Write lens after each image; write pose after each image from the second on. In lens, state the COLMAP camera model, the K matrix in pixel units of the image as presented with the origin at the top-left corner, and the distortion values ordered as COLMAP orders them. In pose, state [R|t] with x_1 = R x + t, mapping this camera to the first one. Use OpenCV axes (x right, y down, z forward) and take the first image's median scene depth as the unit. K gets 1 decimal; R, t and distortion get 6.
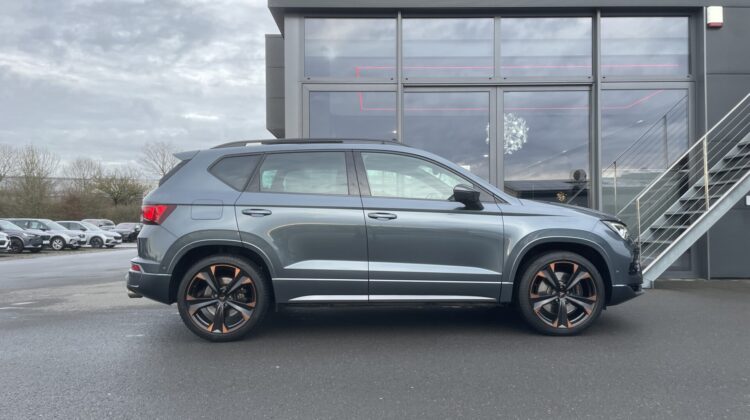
lens RADIAL K [[589.9, 0, 375.0], [0, 589.9, 210.0], [0, 0, 1]] dist [0.105788, -0.168028]
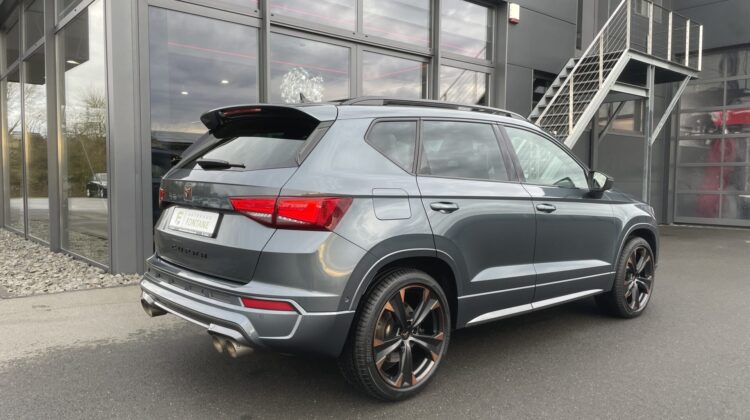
lens RADIAL K [[589.9, 0, 375.0], [0, 589.9, 210.0], [0, 0, 1]] dist [0.105788, -0.168028]
pose [[0.743366, -0.025951, 0.668382, -0.725199], [-0.032566, 0.996658, 0.074917, -0.041775], [-0.668092, -0.077457, 0.740036, 0.533883]]
